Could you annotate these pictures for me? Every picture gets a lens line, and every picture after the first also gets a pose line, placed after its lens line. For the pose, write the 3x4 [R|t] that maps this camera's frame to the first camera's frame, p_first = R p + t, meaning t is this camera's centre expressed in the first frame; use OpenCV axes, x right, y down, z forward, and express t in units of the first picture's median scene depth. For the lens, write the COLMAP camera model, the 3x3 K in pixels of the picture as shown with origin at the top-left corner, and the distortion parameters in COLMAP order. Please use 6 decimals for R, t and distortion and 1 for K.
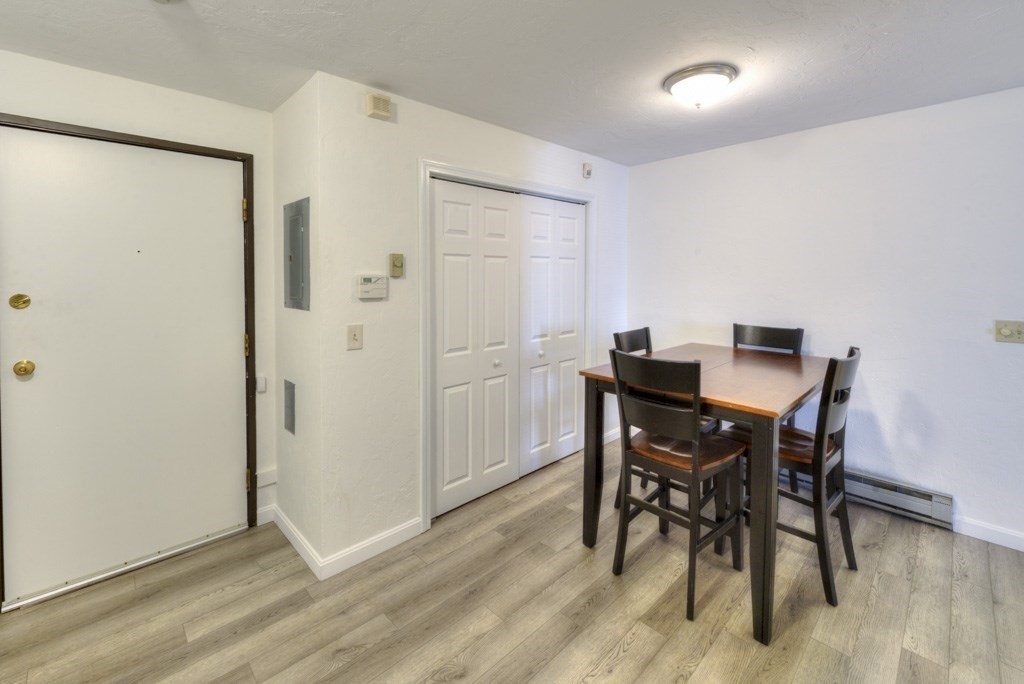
lens RADIAL K [[452.6, 0, 508.7], [0, 452.6, 281.9], [0, 0, 1]] dist [0.001817, -0.000533]
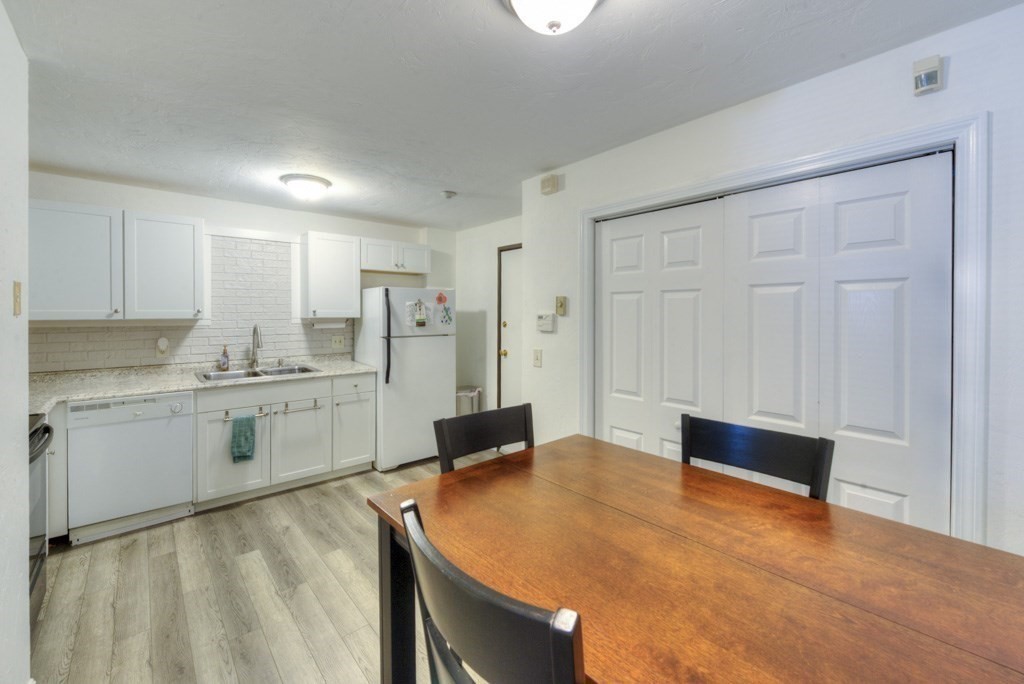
lens RADIAL K [[414.7, 0, 468.4], [0, 414.7, 315.4], [0, 0, 1]] dist [-0.000461, -0.000296]
pose [[-0.108548, 0.007254, -0.994065, 0.912811], [-0.014303, 0.999858, 0.008858, -0.016593], [0.993988, 0.015179, -0.108429, 0.884504]]
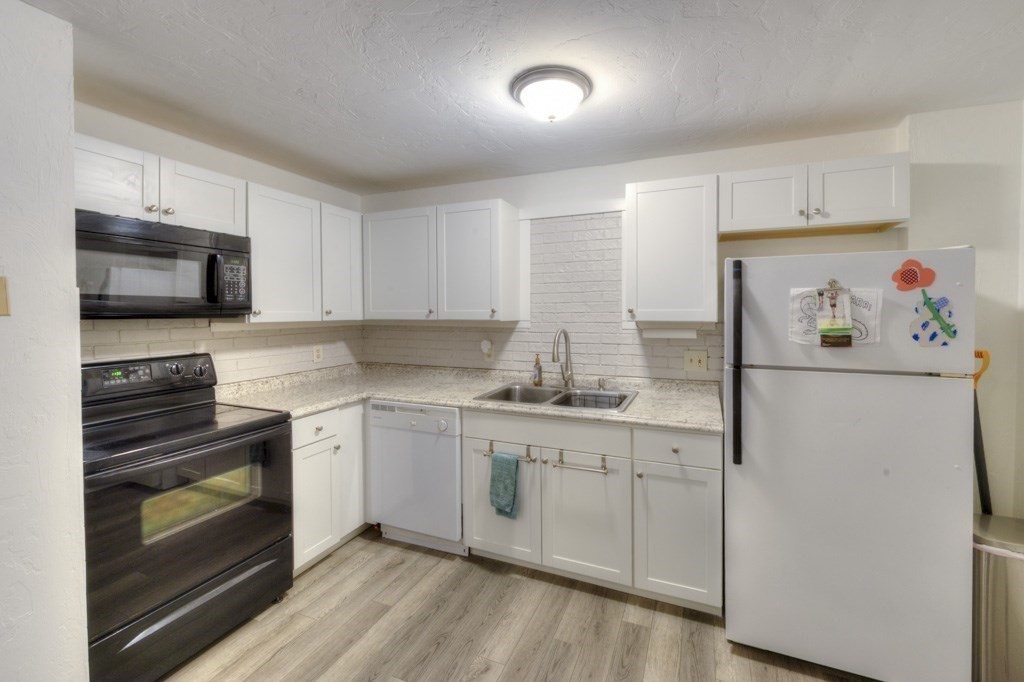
lens RADIAL K [[403.1, 0, 534.5], [0, 403.1, 316.9], [0, 0, 1]] dist [0.000596, -0.000130]
pose [[-0.905823, 0.004232, -0.423635, -0.018626], [-0.006276, 0.999706, 0.023406, -0.016005], [0.423610, 0.023860, -0.905531, 0.902138]]
